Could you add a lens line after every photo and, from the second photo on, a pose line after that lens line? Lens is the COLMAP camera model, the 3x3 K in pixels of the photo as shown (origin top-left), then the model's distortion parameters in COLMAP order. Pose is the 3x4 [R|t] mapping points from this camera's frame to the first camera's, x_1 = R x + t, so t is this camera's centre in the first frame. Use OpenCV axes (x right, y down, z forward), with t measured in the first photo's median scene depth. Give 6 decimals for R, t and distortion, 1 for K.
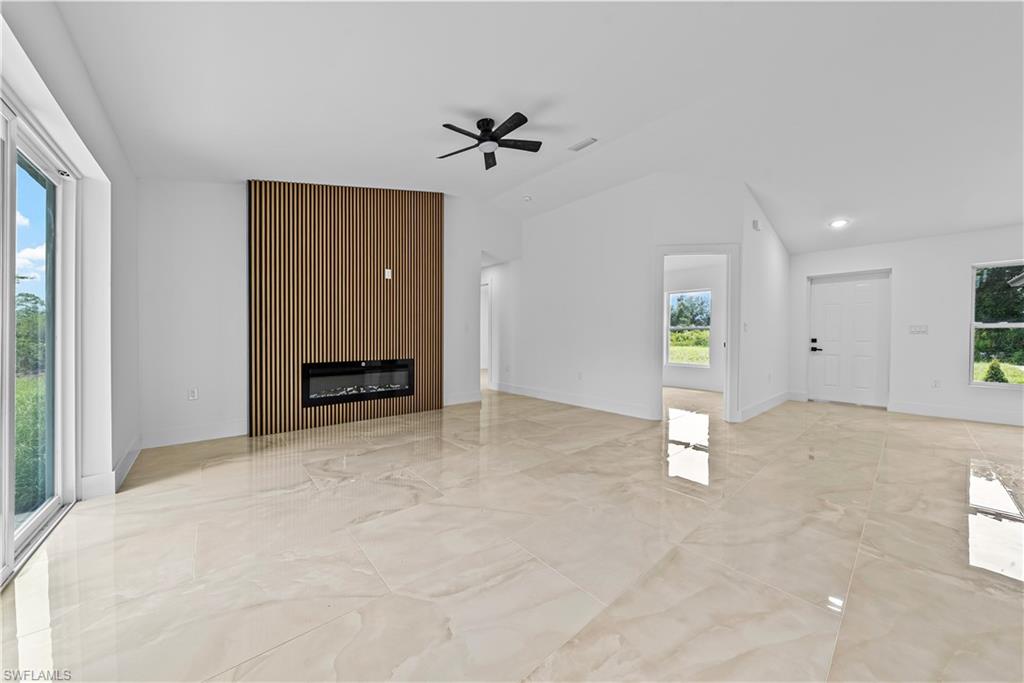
lens RADIAL K [[349.5, 0, 513.5], [0, 349.5, 343.2], [0, 0, 1]] dist [-0.003498, 0.000073]
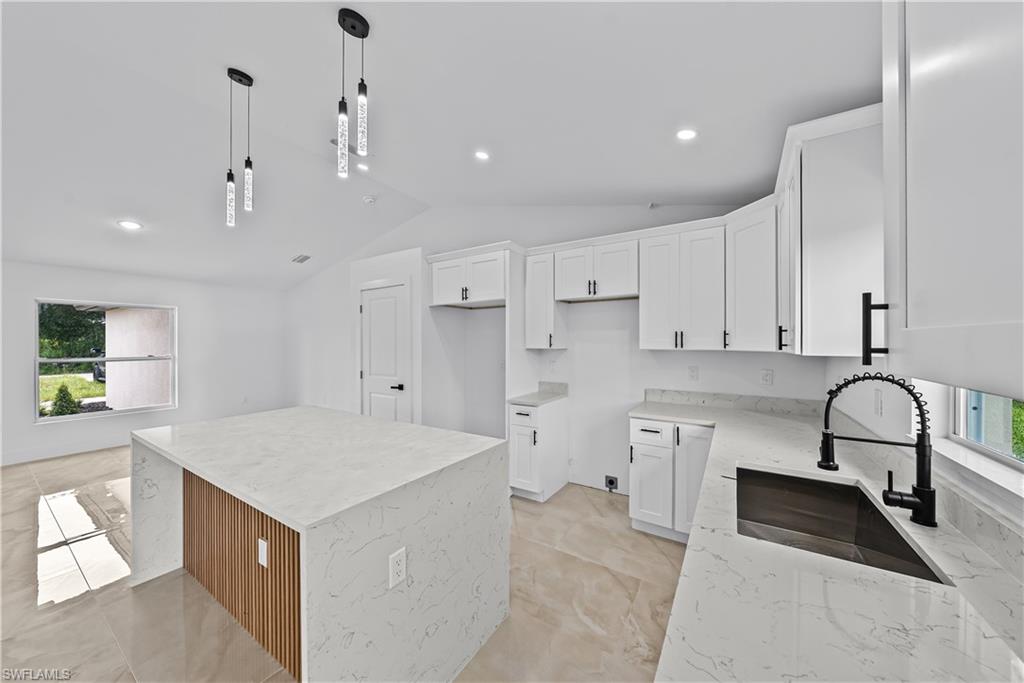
lens RADIAL K [[349.5, 0, 513.5], [0, 349.5, 343.2], [0, 0, 1]] dist [-0.003498, 0.000073]
pose [[-0.282176, -0.006572, 0.959340, 0.029533], [0.018561, 0.999752, 0.012308, -0.108481], [-0.959183, 0.021280, -0.281984, -0.003844]]
